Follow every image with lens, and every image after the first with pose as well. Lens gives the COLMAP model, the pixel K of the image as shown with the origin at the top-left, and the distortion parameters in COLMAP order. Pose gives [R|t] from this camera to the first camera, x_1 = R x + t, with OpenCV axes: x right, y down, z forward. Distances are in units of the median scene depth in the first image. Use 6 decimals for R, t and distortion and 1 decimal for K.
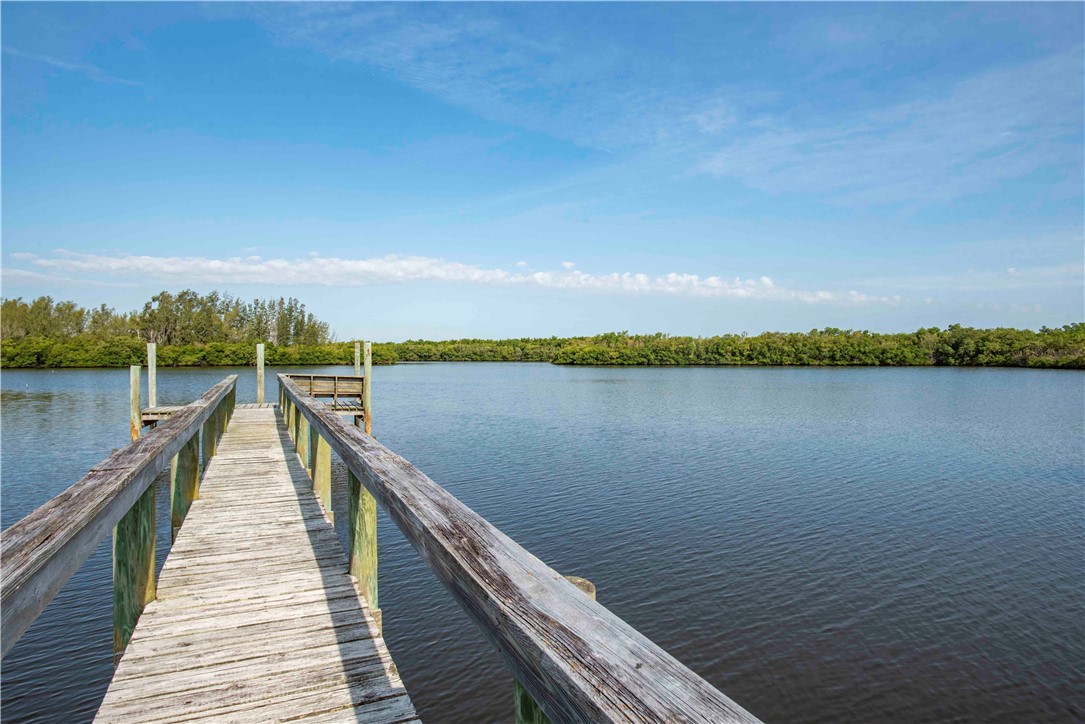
lens RADIAL K [[627.1, 0, 538.6], [0, 627.1, 356.1], [0, 0, 1]] dist [-0.035368, 0.012011]
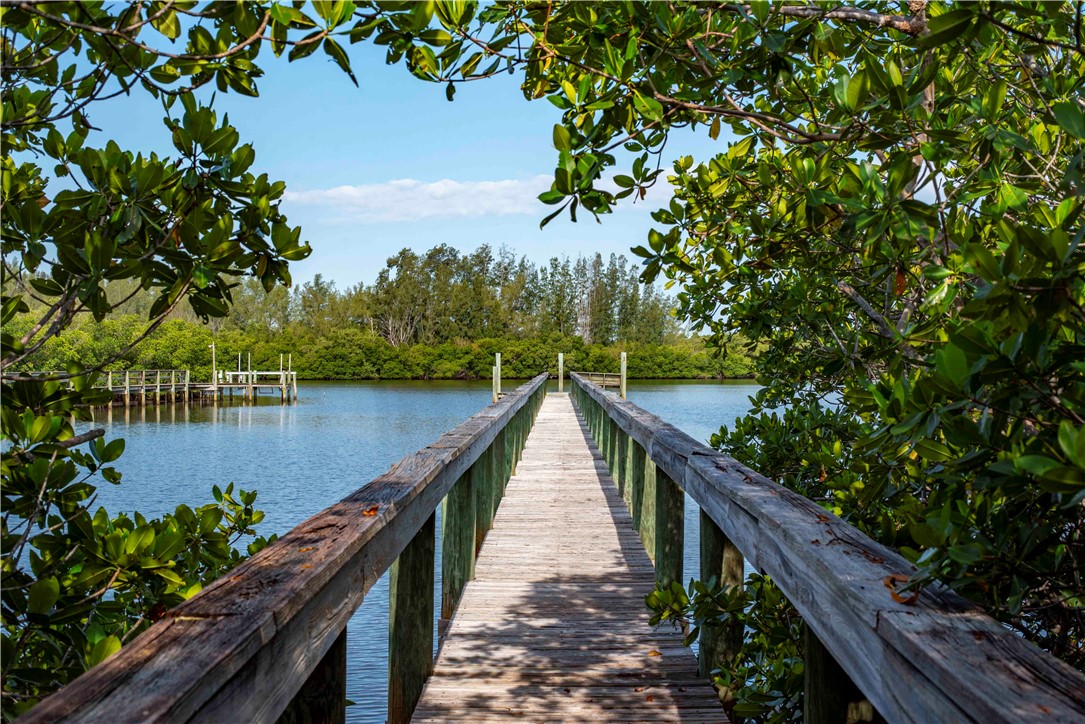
lens RADIAL K [[1460.6, 0, 541.4], [0, 1460.6, 363.7], [0, 0, 1]] dist [-0.006358, 0.000000]
pose [[0.907448, 0.003005, -0.420154, 0.087607], [-0.002513, 0.999995, 0.001724, -0.001169], [0.420158, -0.000509, 0.907451, -0.195727]]
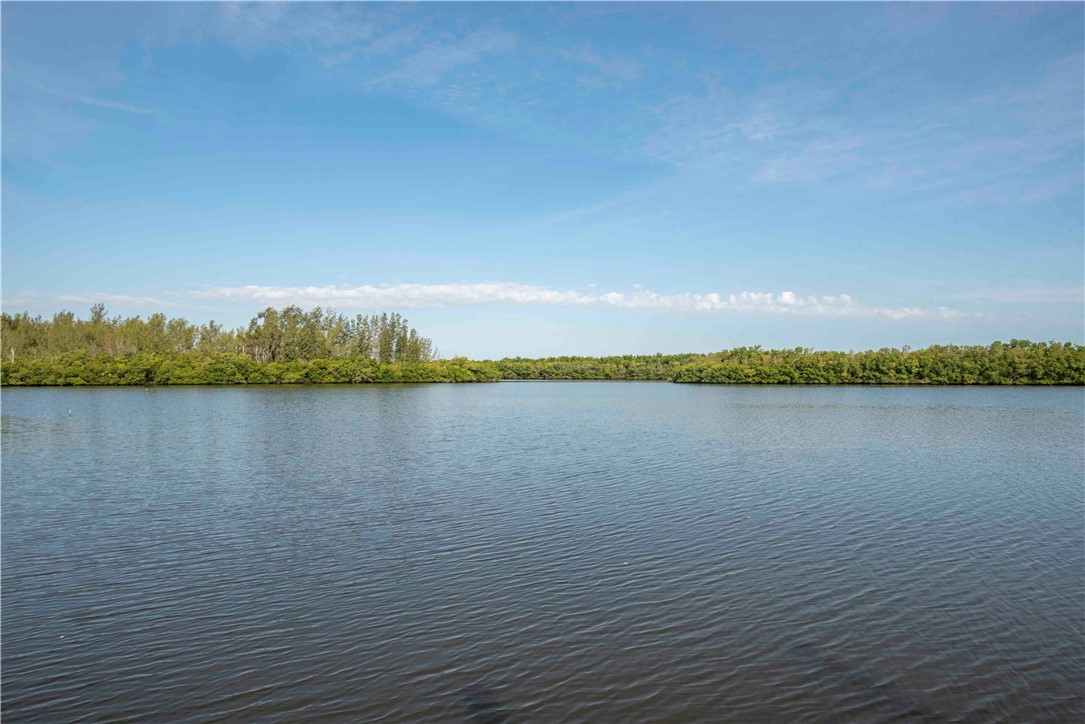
lens RADIAL K [[627.1, 0, 541.7], [0, 627.1, 362.7], [0, 0, 1]] dist [-0.035368, 0.012011]
pose [[0.990277, -0.001418, -0.139101, -0.042862], [-0.001110, 0.999836, -0.018097, 0.000683], [0.139104, 0.018075, 0.990113, 0.090226]]
